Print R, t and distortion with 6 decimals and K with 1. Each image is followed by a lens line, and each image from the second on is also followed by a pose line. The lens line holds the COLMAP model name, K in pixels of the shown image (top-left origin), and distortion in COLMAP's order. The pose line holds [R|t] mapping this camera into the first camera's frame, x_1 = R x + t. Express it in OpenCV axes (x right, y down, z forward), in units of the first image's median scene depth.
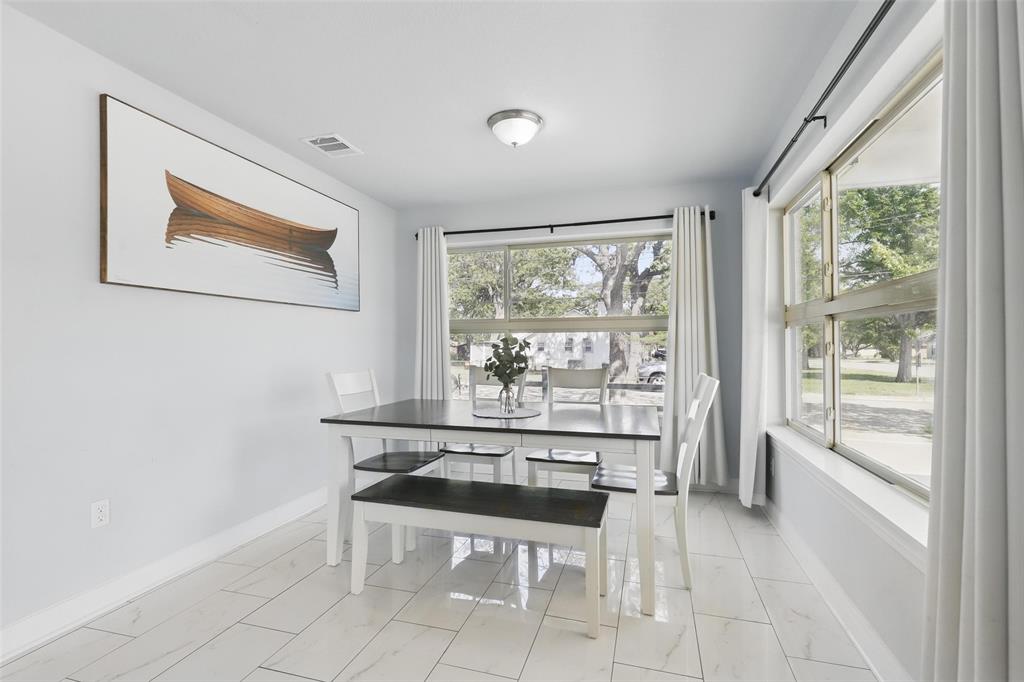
lens RADIAL K [[467.7, 0, 511.3], [0, 467.7, 342.1], [0, 0, 1]] dist [-0.007225, 0.000302]
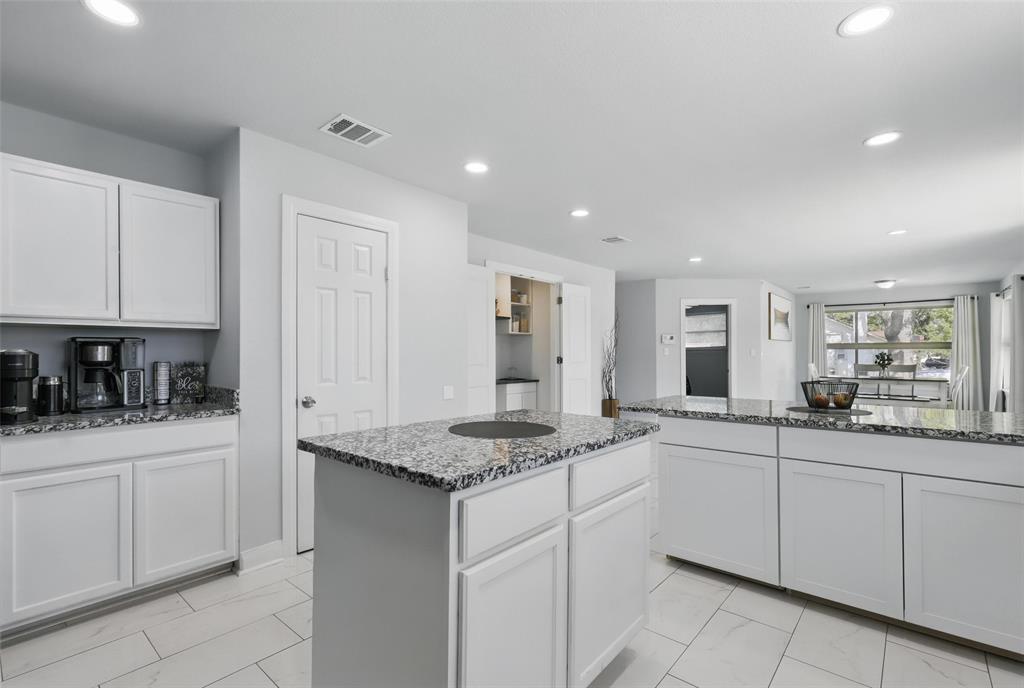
lens RADIAL K [[471.2, 0, 512.1], [0, 471.2, 347.1], [0, 0, 1]] dist [0.010261, 0.000258]
pose [[0.906696, -0.000155, -0.421786, -0.777115], [-0.003766, 0.999957, -0.008463, -0.006373], [0.421769, 0.009262, 0.906656, -2.467989]]
